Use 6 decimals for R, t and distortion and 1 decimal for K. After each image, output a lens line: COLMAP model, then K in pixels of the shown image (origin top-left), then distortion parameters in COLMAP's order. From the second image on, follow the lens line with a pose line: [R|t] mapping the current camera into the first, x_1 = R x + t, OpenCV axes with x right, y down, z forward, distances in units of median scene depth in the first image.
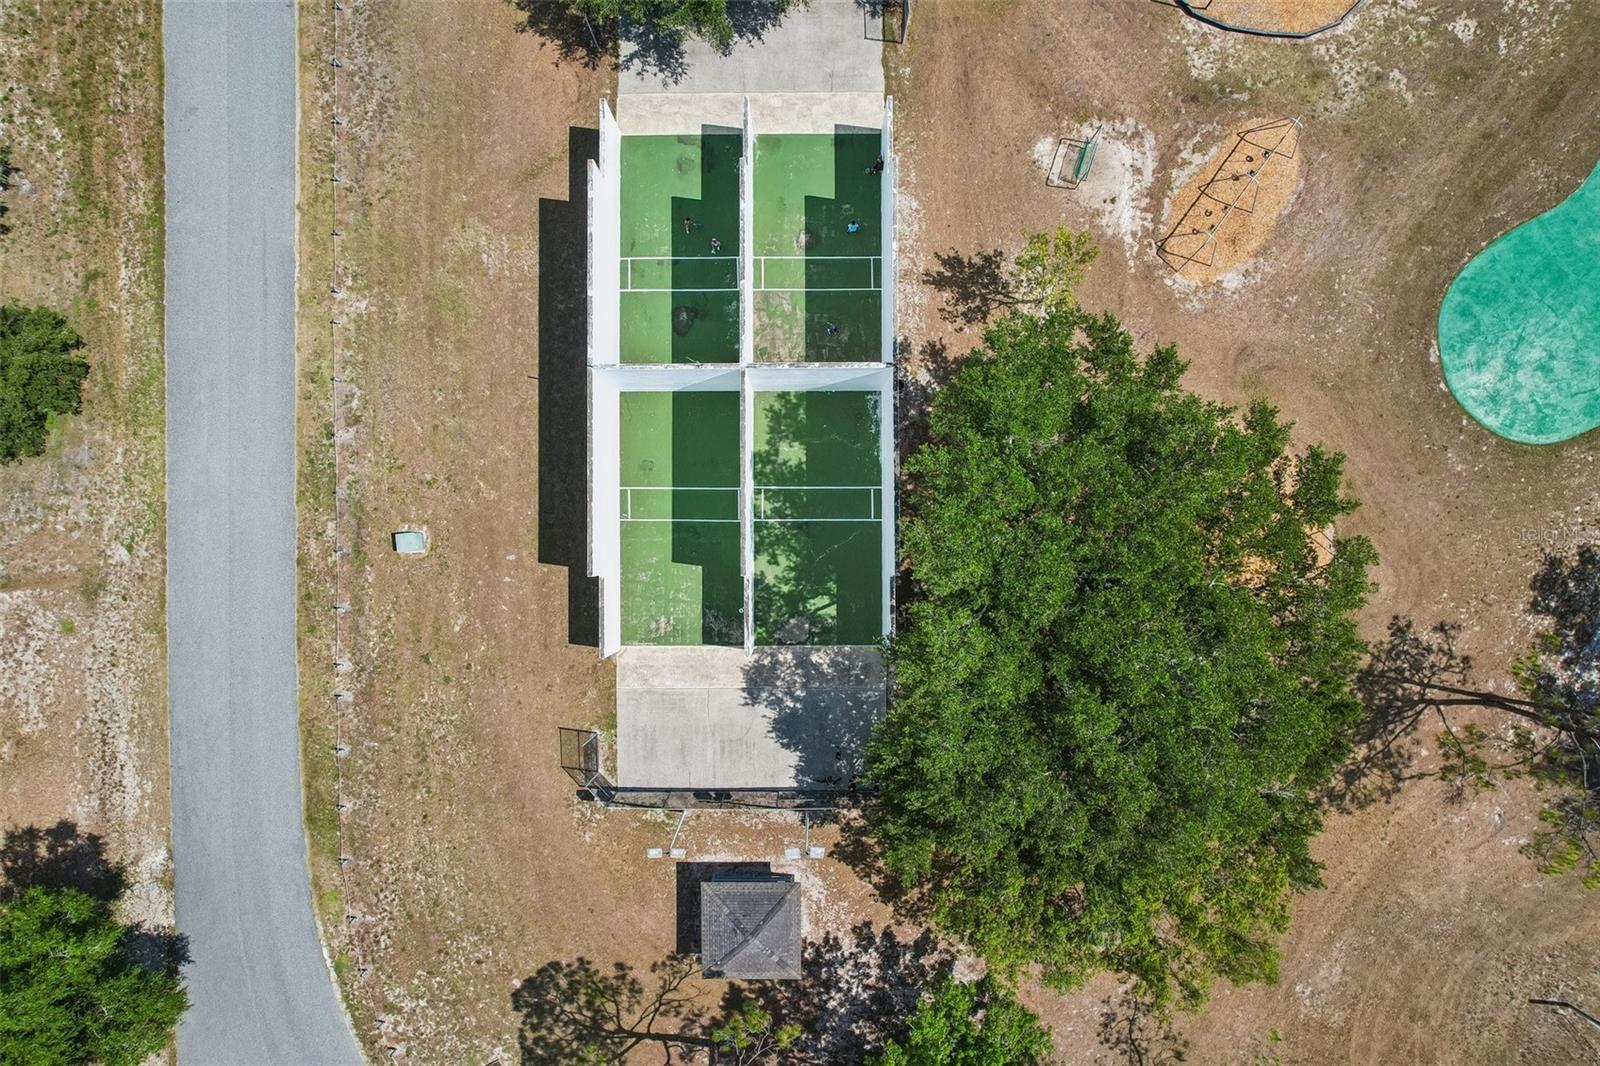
lens RADIAL K [[1026.0, 0, 795.5], [0, 1026.0, 537.9], [0, 0, 1]] dist [-0.066338, 0.059710]
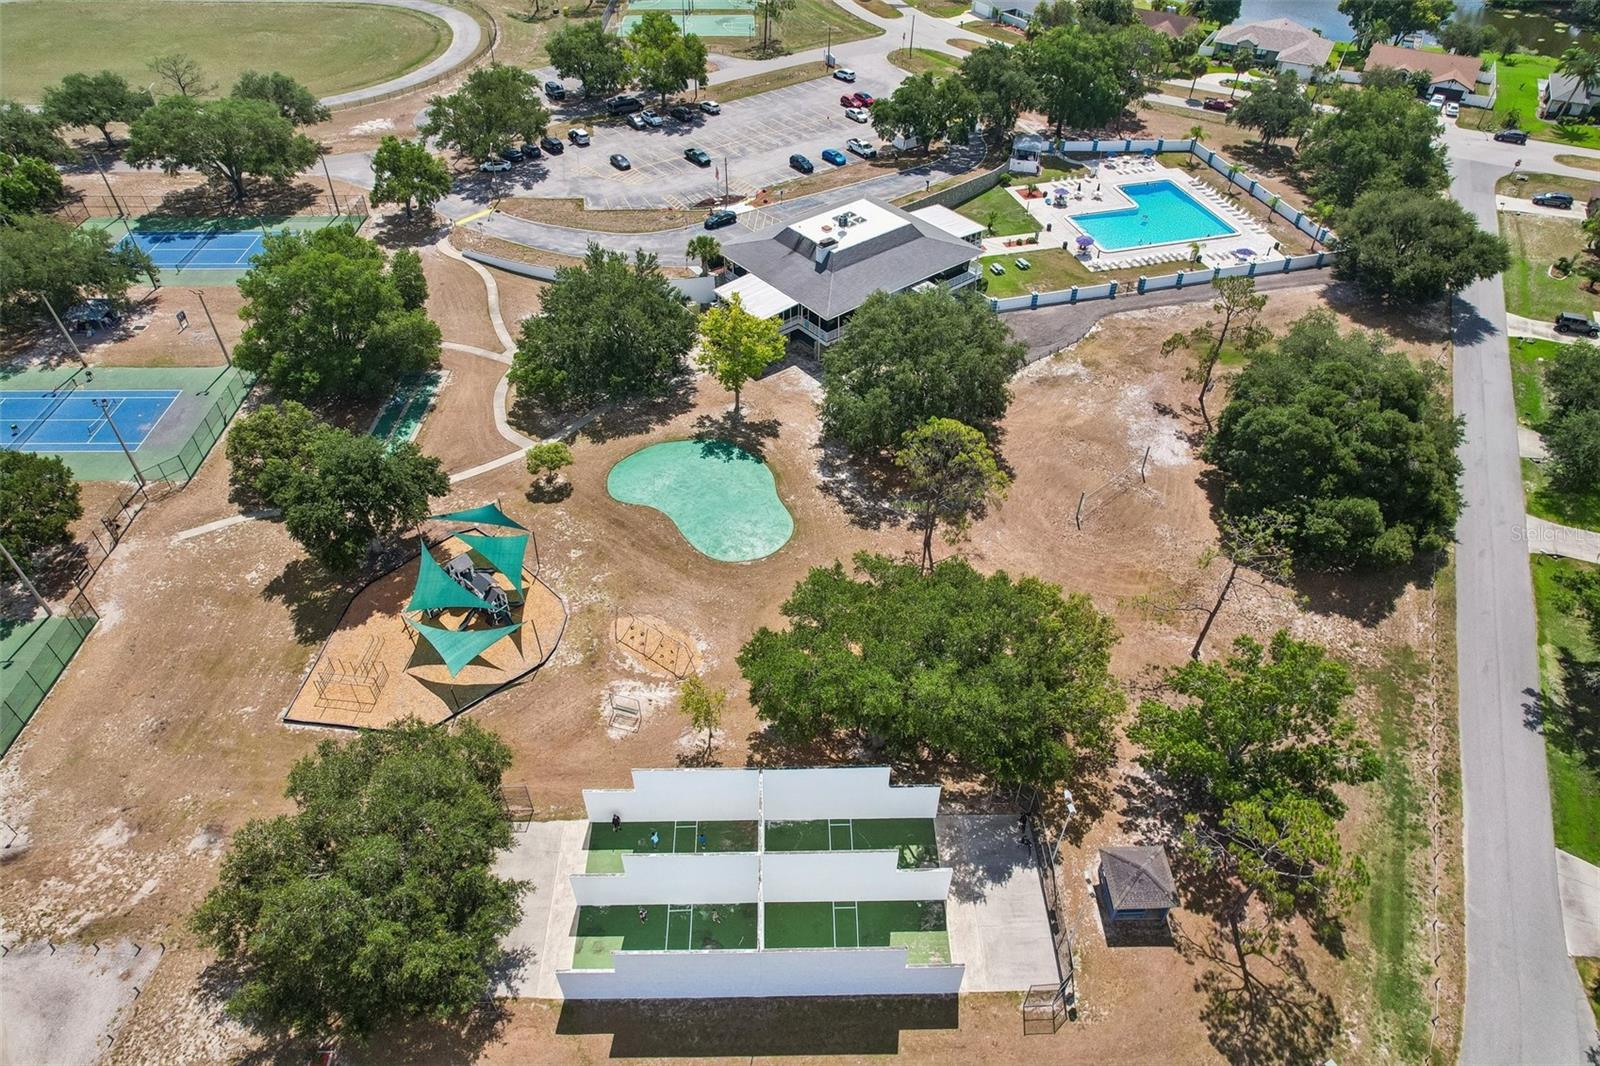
lens RADIAL K [[1026.0, 0, 795.5], [0, 1026.0, 537.9], [0, 0, 1]] dist [-0.066338, 0.059710]
pose [[-0.014228, -0.673963, 0.738628, -0.742899], [0.999898, -0.009042, 0.011011, -0.110786], [-0.000742, 0.738710, 0.674023, -0.319956]]
